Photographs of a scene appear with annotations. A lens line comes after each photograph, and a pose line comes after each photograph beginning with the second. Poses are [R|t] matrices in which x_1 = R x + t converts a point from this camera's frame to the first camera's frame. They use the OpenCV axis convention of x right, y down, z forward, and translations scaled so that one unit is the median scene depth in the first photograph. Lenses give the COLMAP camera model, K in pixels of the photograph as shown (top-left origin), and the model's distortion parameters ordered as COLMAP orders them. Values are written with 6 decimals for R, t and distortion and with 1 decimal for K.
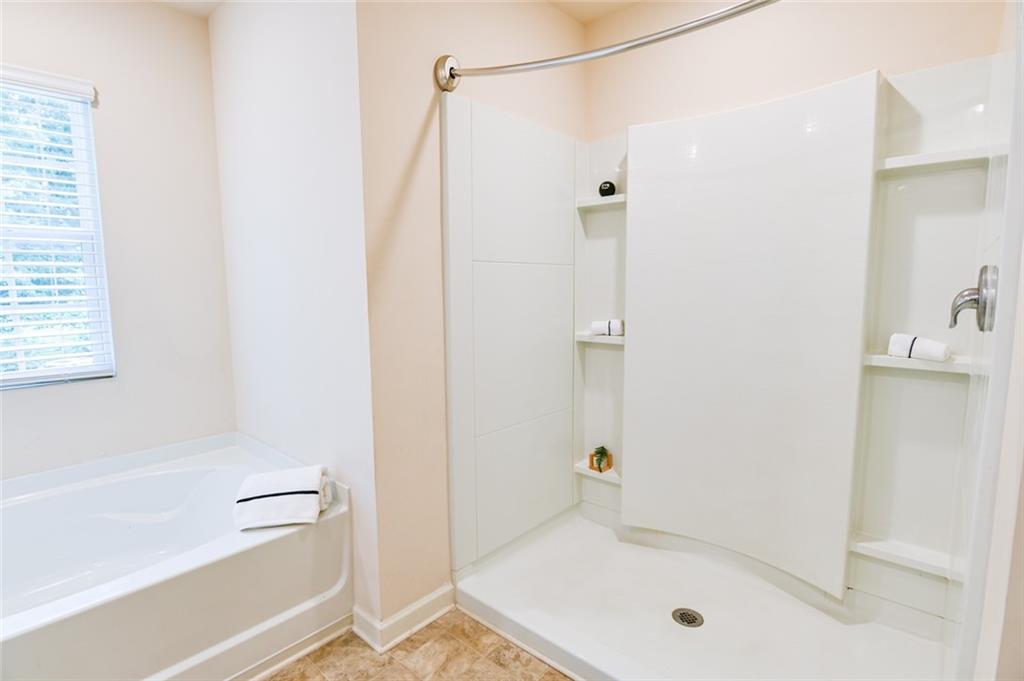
lens RADIAL K [[500.2, 0, 511.8], [0, 500.2, 341.1], [0, 0, 1]] dist [-0.021882, 0.000538]
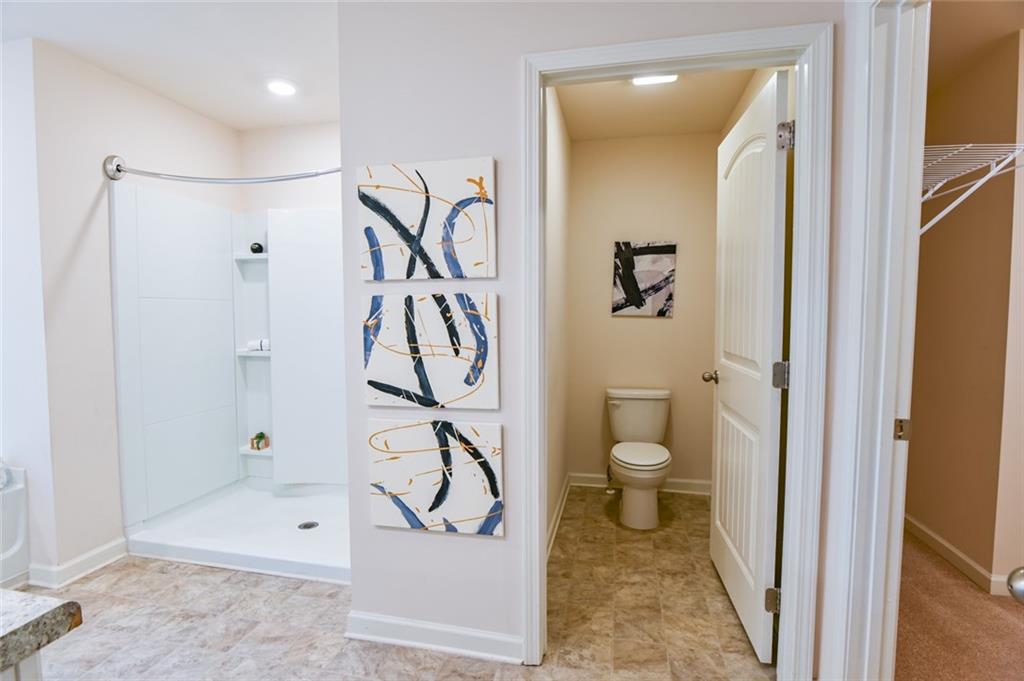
lens RADIAL K [[500.2, 0, 510.5], [0, 500.2, 342.5], [0, 0, 1]] dist [-0.021882, 0.000538]
pose [[0.872336, -0.018305, 0.488563, 0.159308], [0.046615, 0.997860, -0.045844, 0.082130], [-0.486679, 0.062766, 0.871323, -0.740060]]
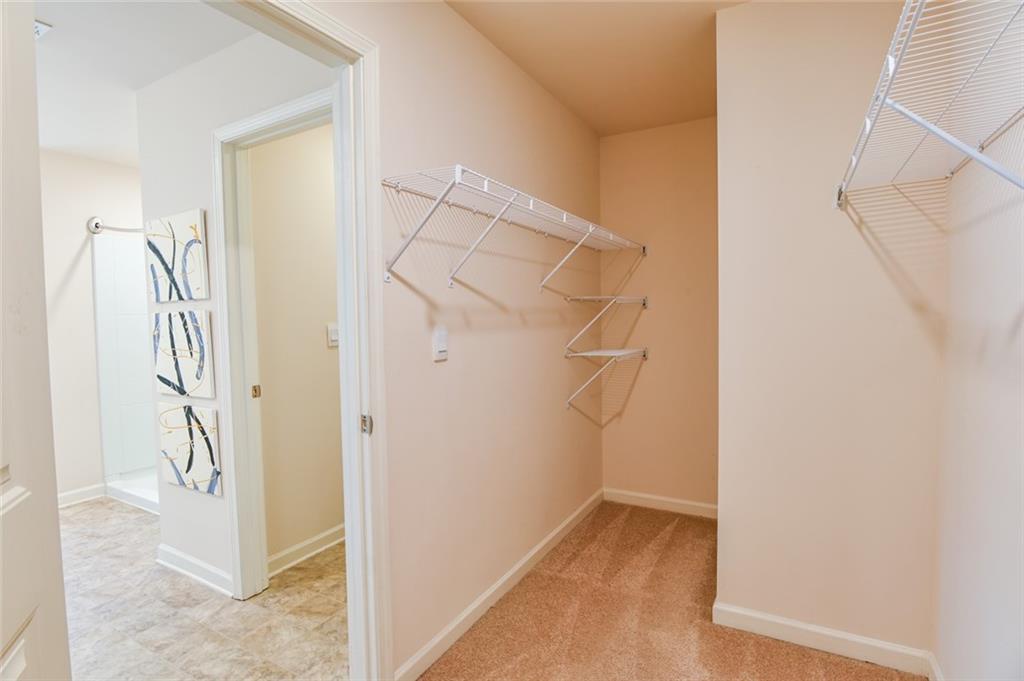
lens RADIAL K [[500.2, 0, 512.0], [0, 500.2, 342.6], [0, 0, 1]] dist [-0.021882, 0.000538]
pose [[0.977817, -0.012882, 0.209062, 1.097023], [0.027071, 0.997508, -0.065152, 0.127088], [-0.207702, 0.069366, 0.975730, -1.283002]]
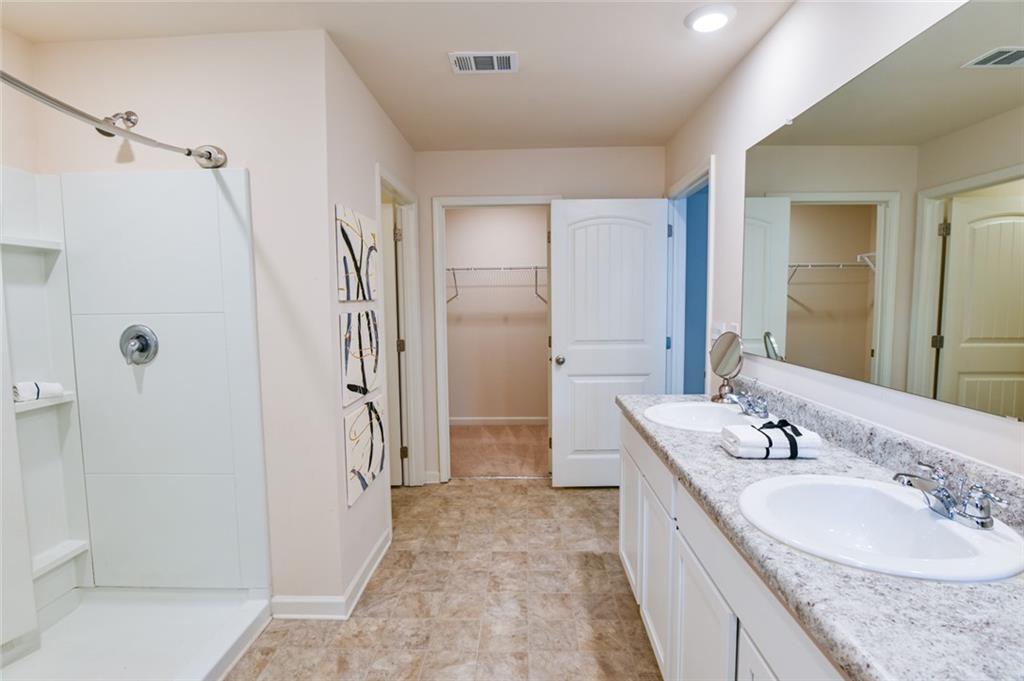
lens RADIAL K [[500.2, 0, 515.1], [0, 500.2, 341.6], [0, 0, 1]] dist [-0.021882, 0.000538]
pose [[-0.646922, -0.042267, 0.761384, -0.784766], [0.107359, 0.983469, 0.145815, -0.137570], [-0.754961, 0.176072, -0.631691, 0.743909]]
